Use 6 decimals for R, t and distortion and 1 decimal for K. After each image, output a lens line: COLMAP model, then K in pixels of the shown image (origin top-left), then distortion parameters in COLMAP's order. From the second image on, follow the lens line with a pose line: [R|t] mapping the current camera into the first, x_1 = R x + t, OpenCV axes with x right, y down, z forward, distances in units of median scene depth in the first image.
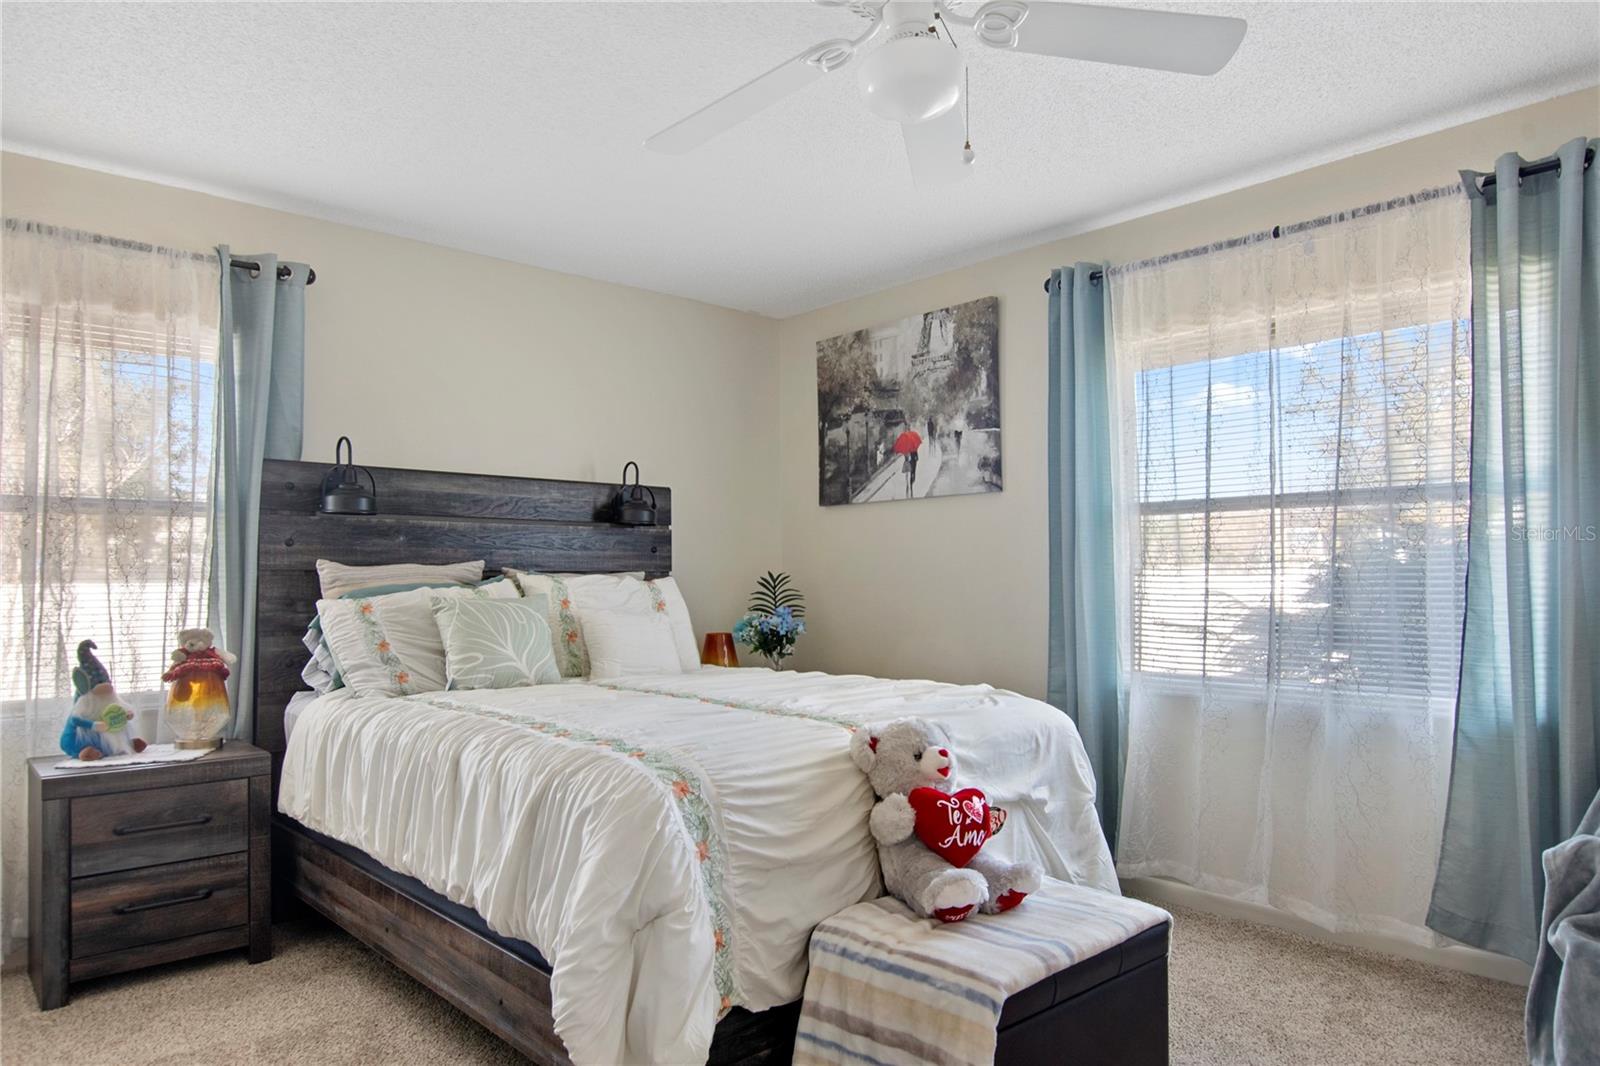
lens RADIAL K [[1037.0, 0, 799.2], [0, 1037.0, 582.9], [0, 0, 1]] dist [-0.003325, 0.000222]
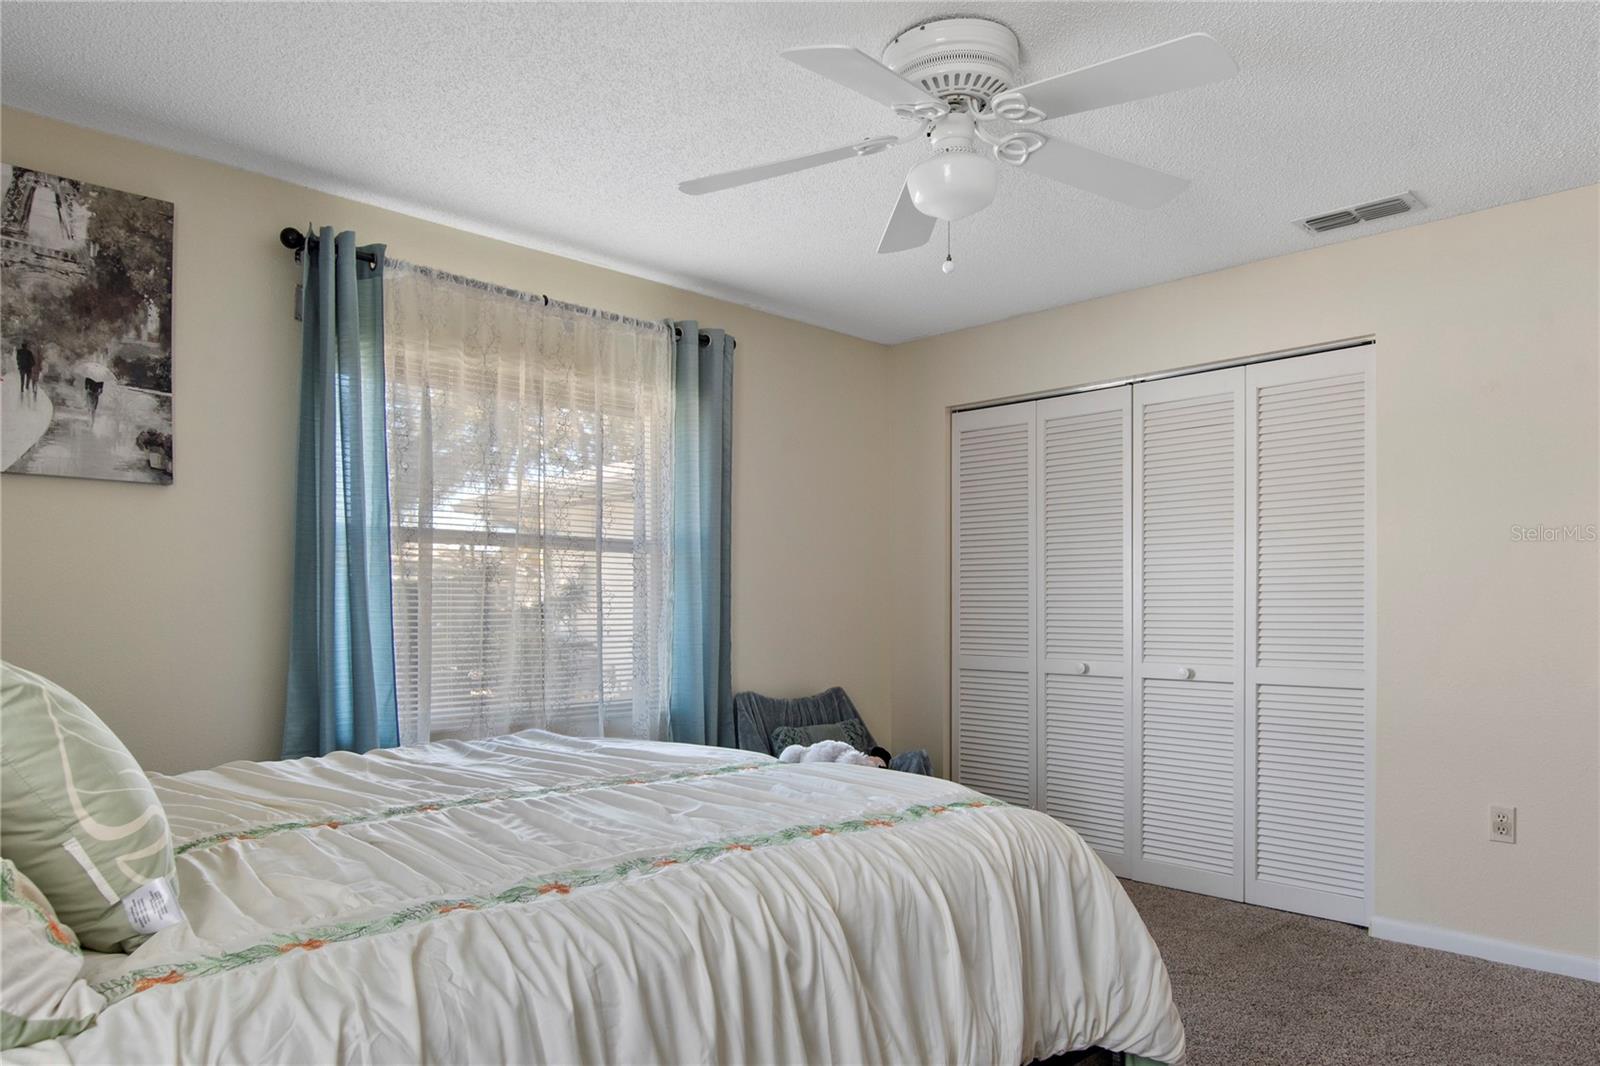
lens RADIAL K [[1037.0, 0, 799.2], [0, 1037.0, 582.9], [0, 0, 1]] dist [-0.003325, 0.000222]
pose [[-0.049955, 0.025731, 0.998420, -0.508600], [0.000623, 0.999669, -0.025732, -0.004538], [-0.998751, -0.000663, -0.049954, 0.600448]]
